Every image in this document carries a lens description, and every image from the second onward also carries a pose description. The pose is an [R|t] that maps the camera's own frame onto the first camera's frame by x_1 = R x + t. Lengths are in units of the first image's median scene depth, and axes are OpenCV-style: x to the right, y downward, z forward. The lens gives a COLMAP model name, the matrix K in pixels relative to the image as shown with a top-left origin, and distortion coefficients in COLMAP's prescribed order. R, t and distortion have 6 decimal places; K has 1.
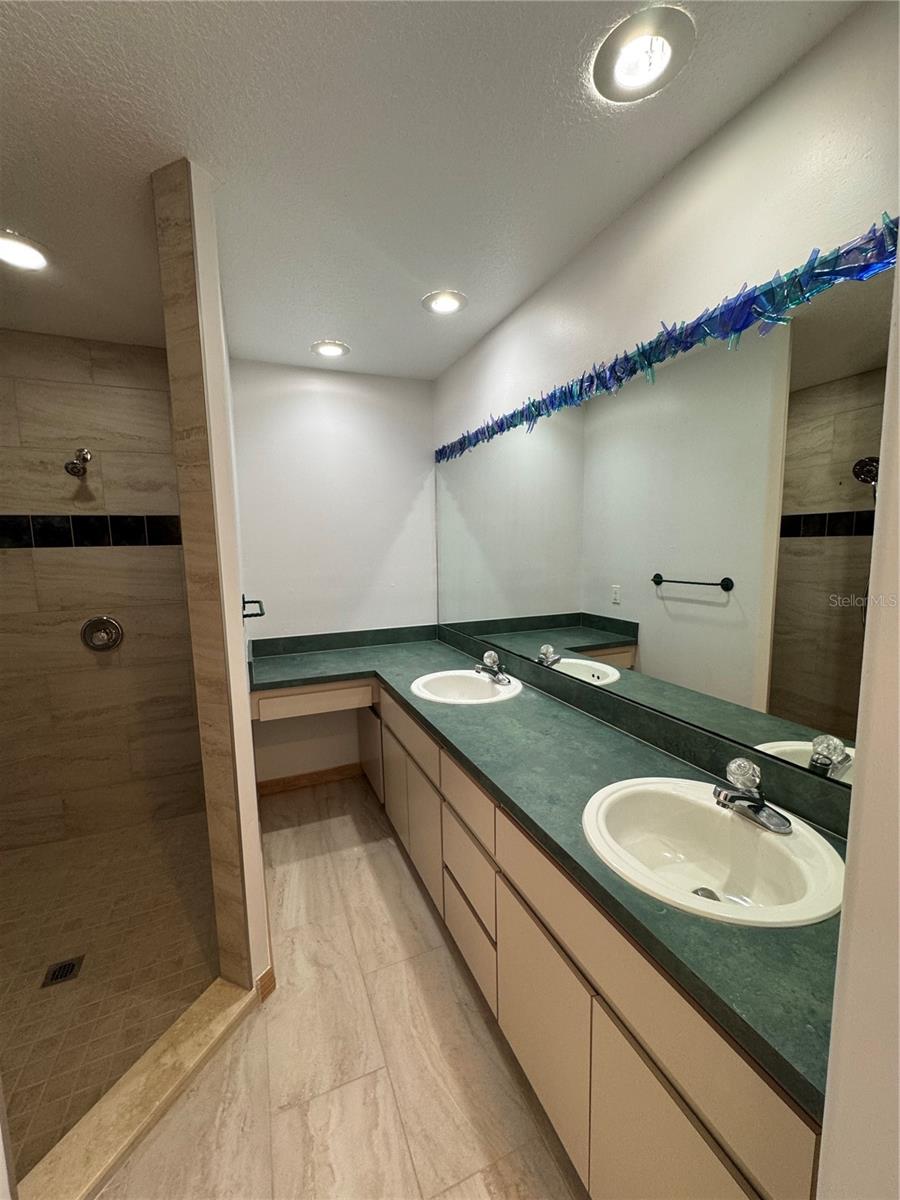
lens RADIAL K [[482.8, 0, 447.9], [0, 482.8, 599.2], [0, 0, 1]] dist [-0.001955, -0.000171]
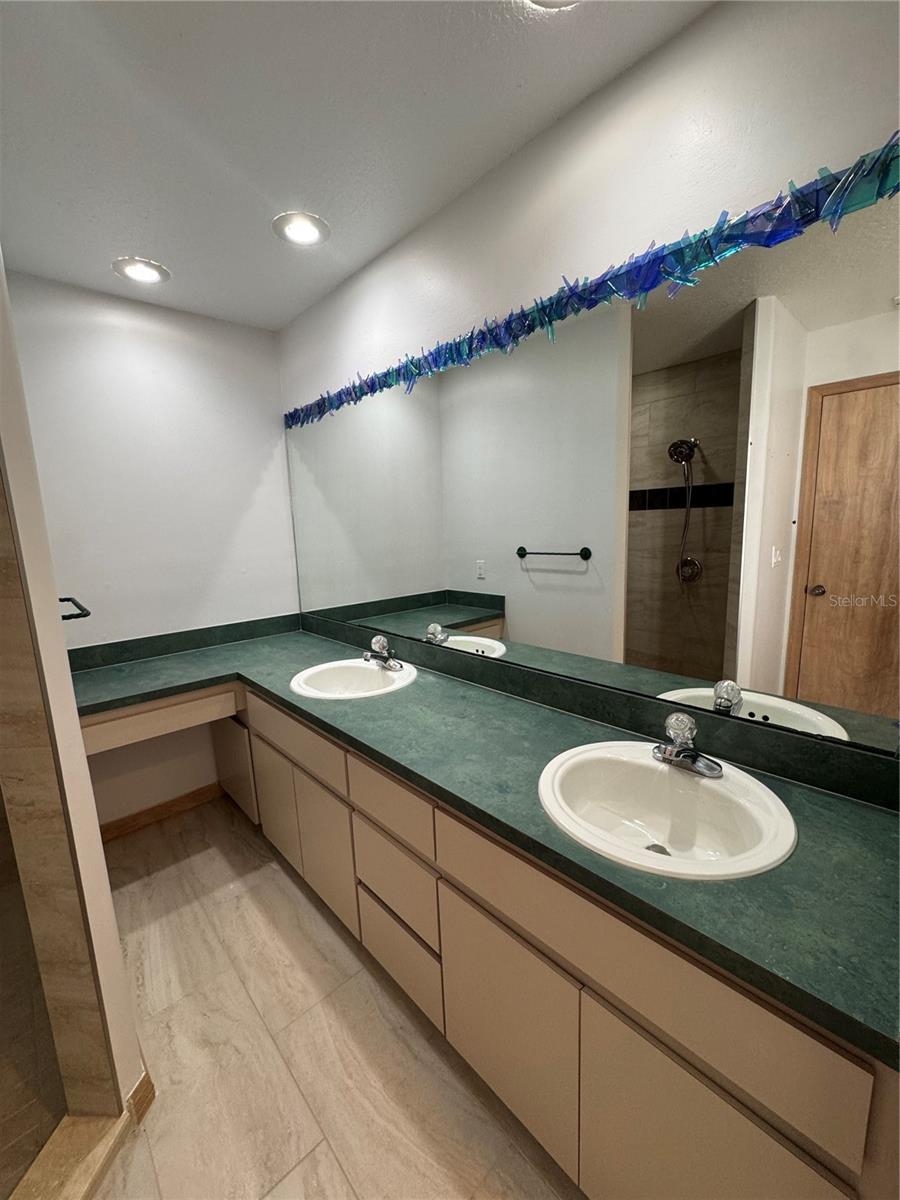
lens RADIAL K [[482.2, 0, 450.0], [0, 482.2, 600.0], [0, 0, 1]] dist [-0.002881, 0.000194]
pose [[0.938805, -0.070661, 0.337123, -0.114325], [0.059120, 0.997263, 0.044393, 0.010295], [-0.339337, -0.021745, 0.940413, 0.133153]]
